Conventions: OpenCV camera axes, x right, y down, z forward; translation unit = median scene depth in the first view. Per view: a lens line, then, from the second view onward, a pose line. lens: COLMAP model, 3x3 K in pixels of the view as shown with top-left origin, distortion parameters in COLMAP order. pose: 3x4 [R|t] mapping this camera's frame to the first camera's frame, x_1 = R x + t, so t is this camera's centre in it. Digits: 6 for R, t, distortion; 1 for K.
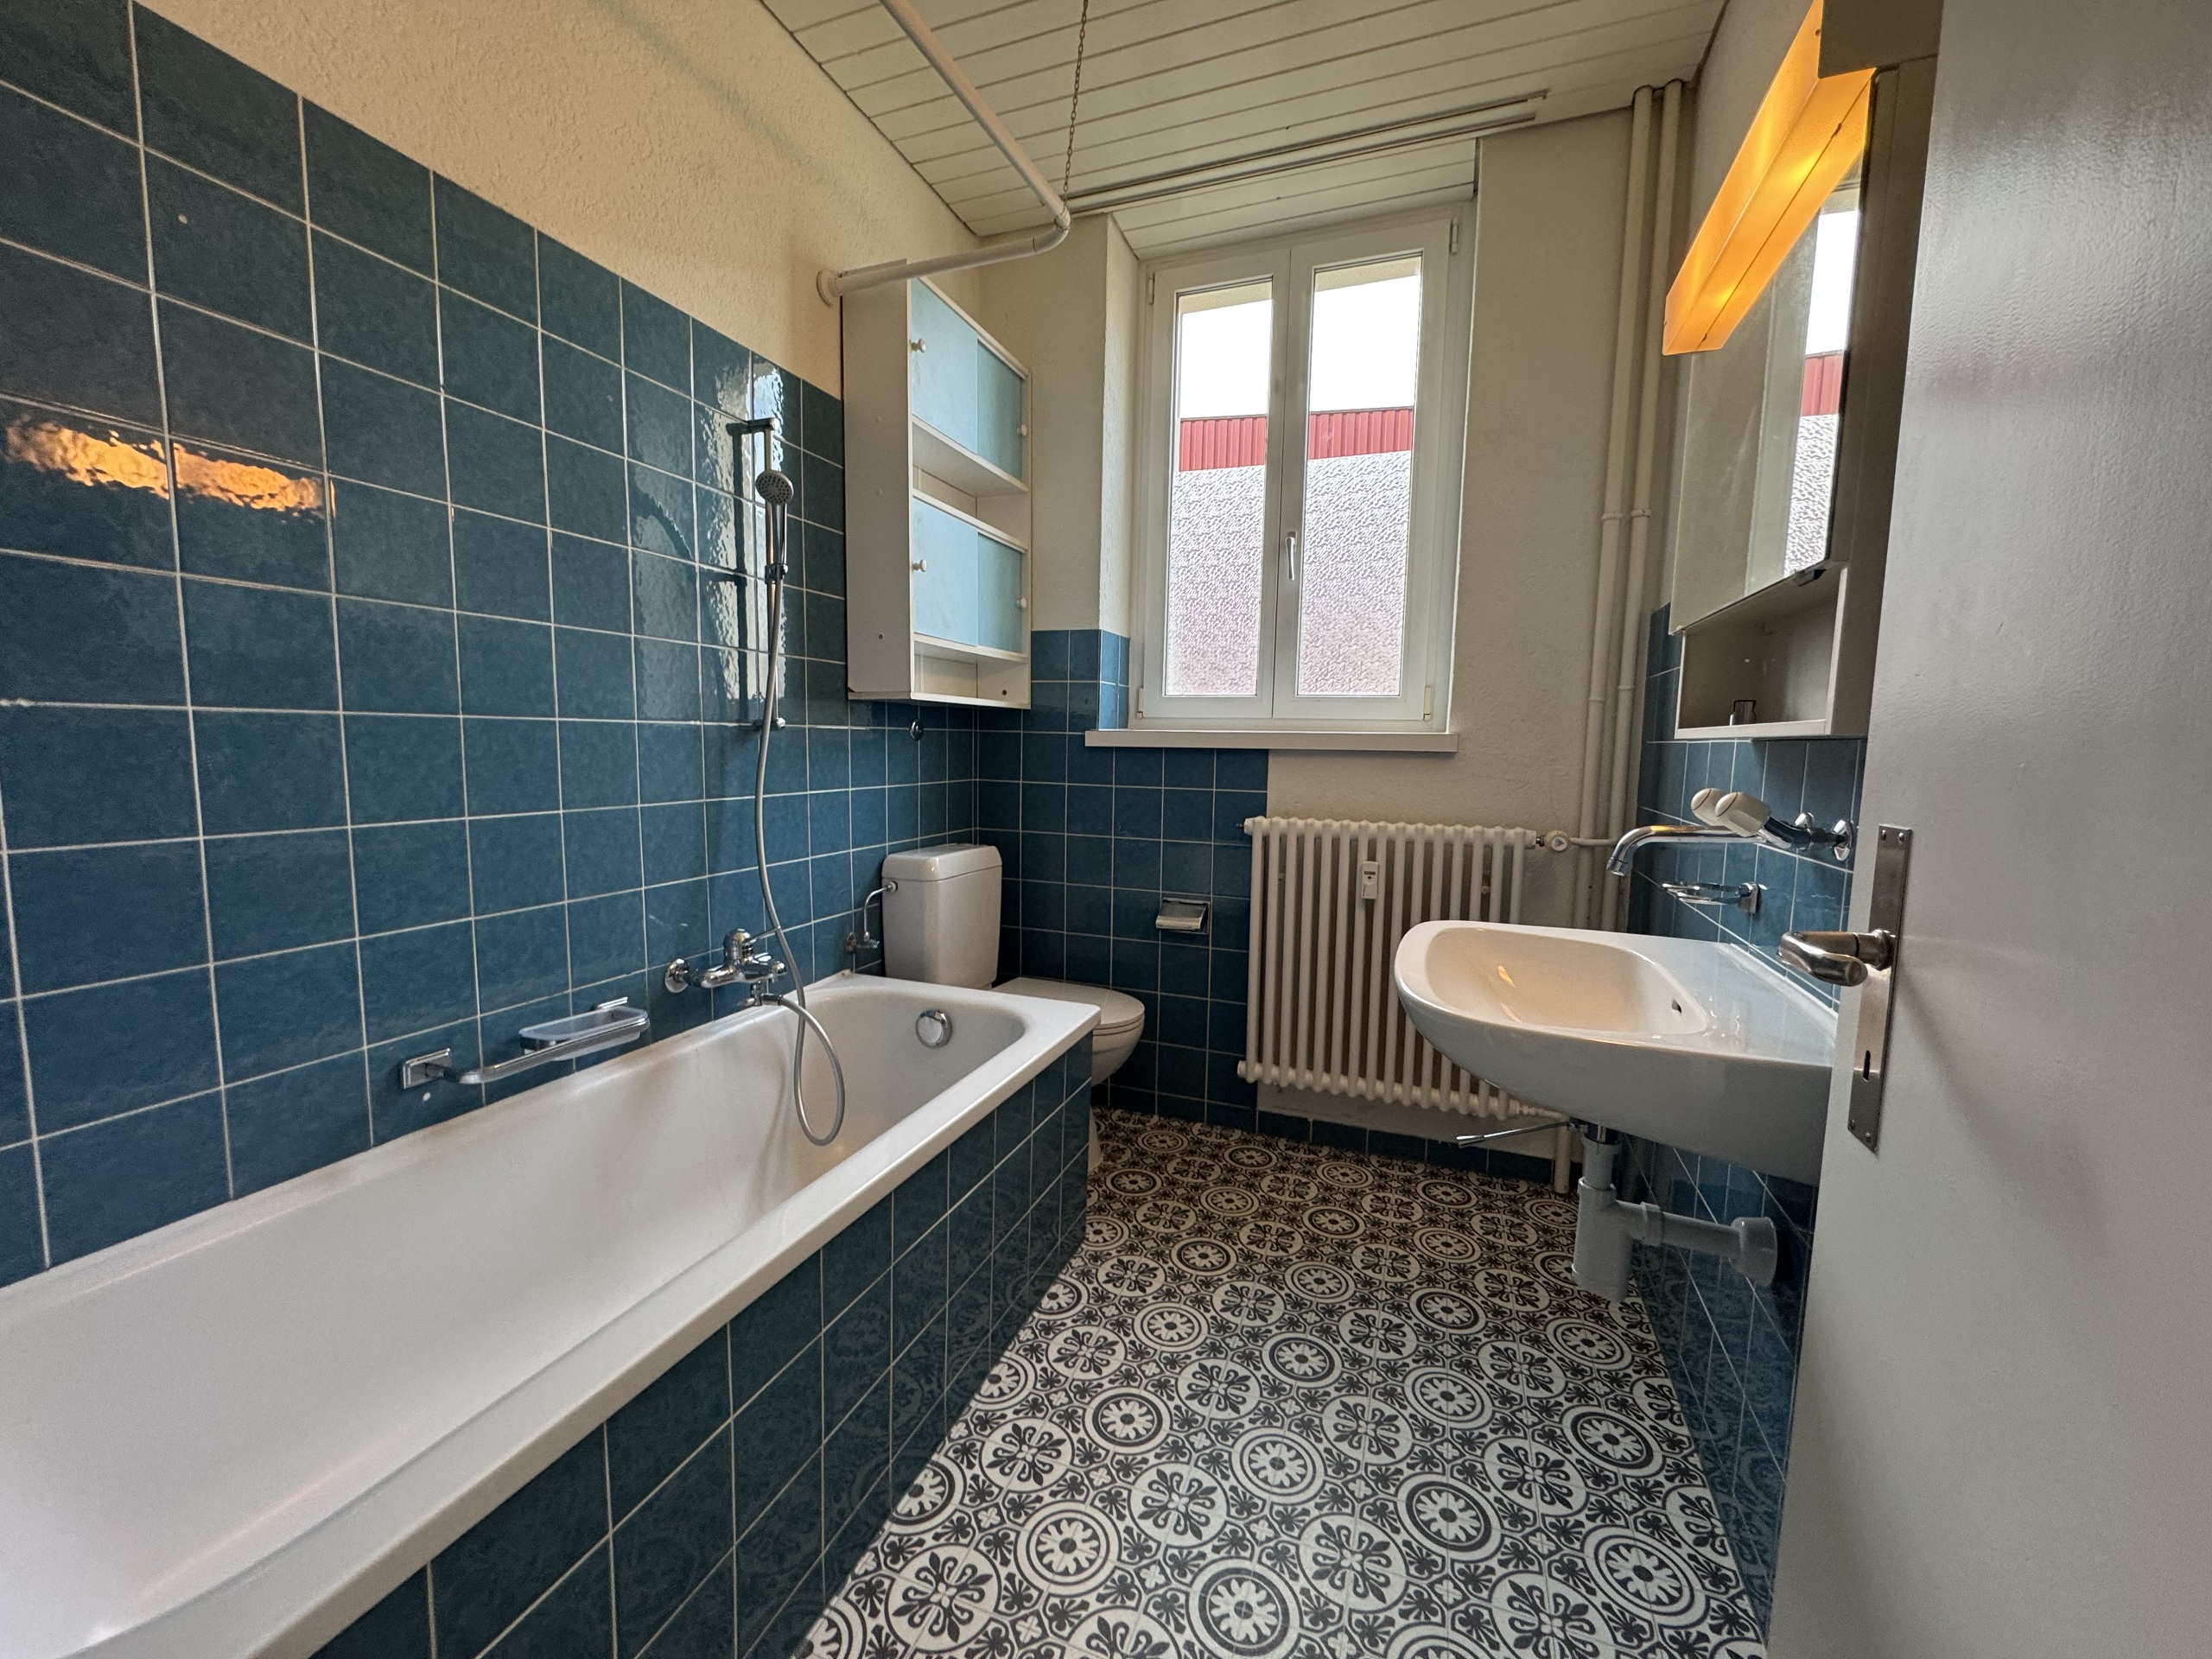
lens RADIAL K [[879.6, 0, 1110.6], [0, 879.6, 813.0], [0, 0, 1]] dist [-0.003610, 0.000095]
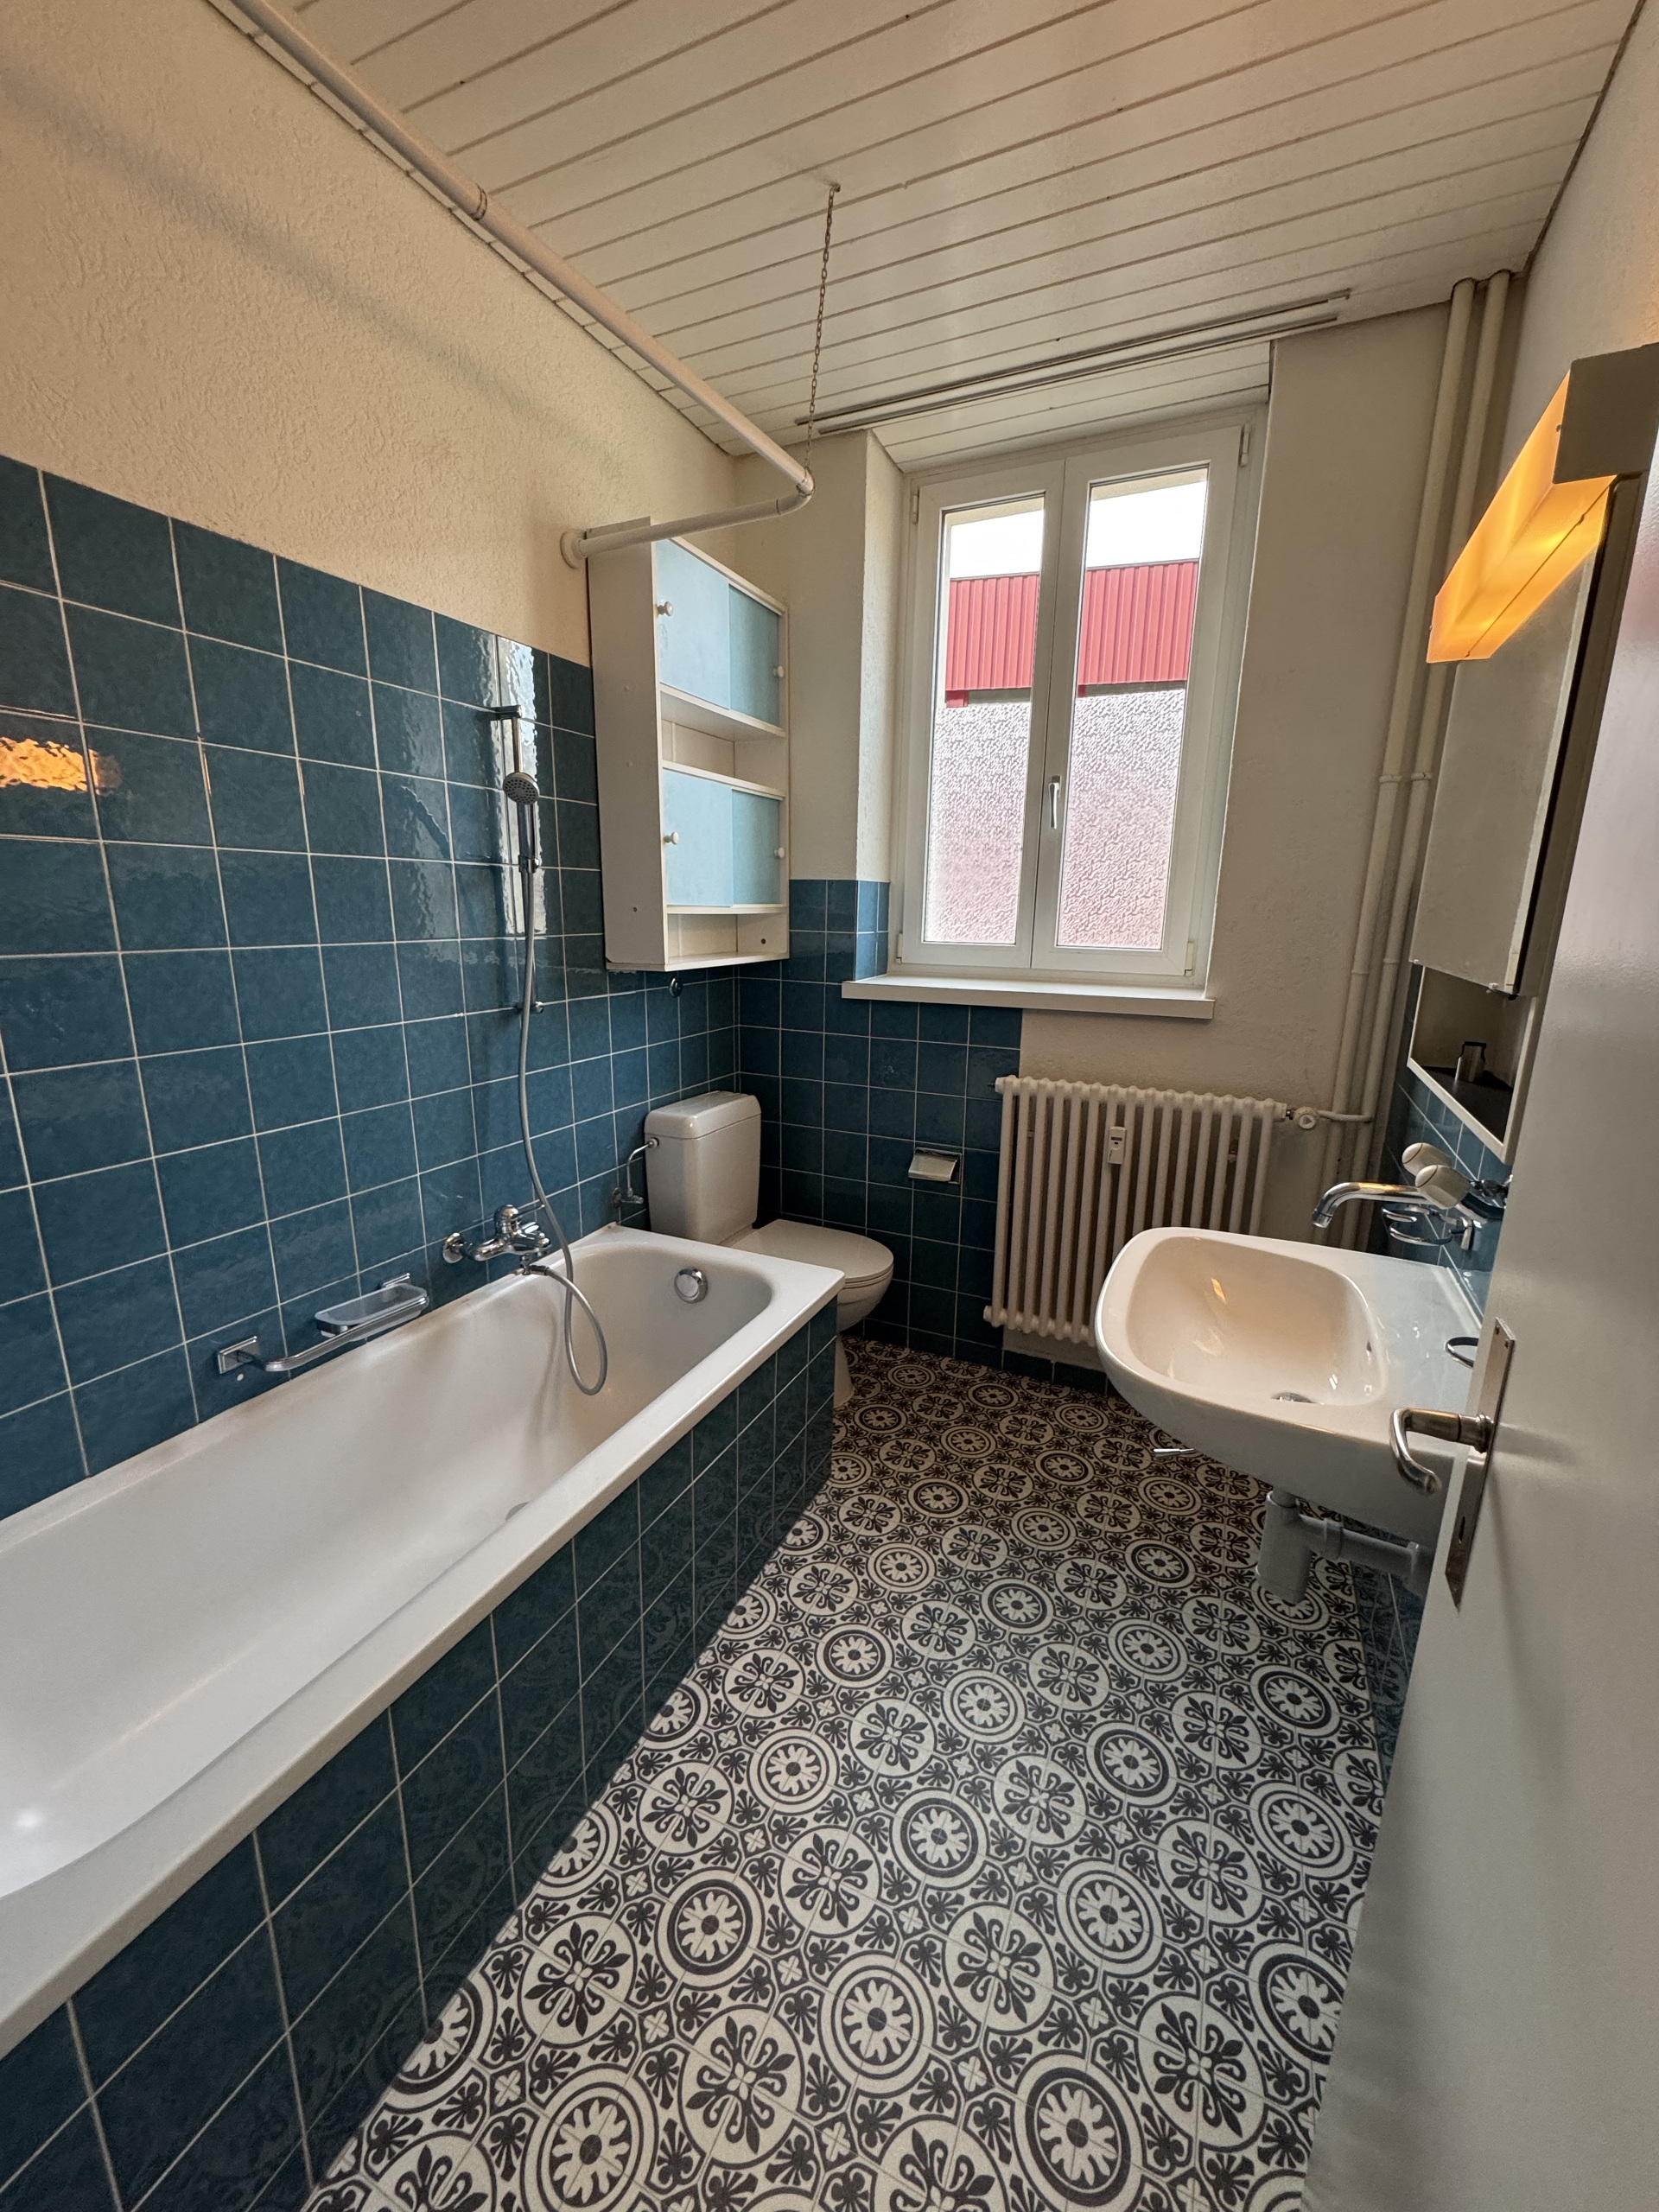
lens RADIAL K [[879.6, 0, 832.7], [0, 879.6, 1100.1], [0, 0, 1]] dist [-0.003610, 0.000095]
pose [[0.997412, 0.012347, -0.070825, 0.049829], [-0.003370, 0.992088, 0.125499, -0.127608], [0.071814, -0.124936, 0.989562, -0.025602]]
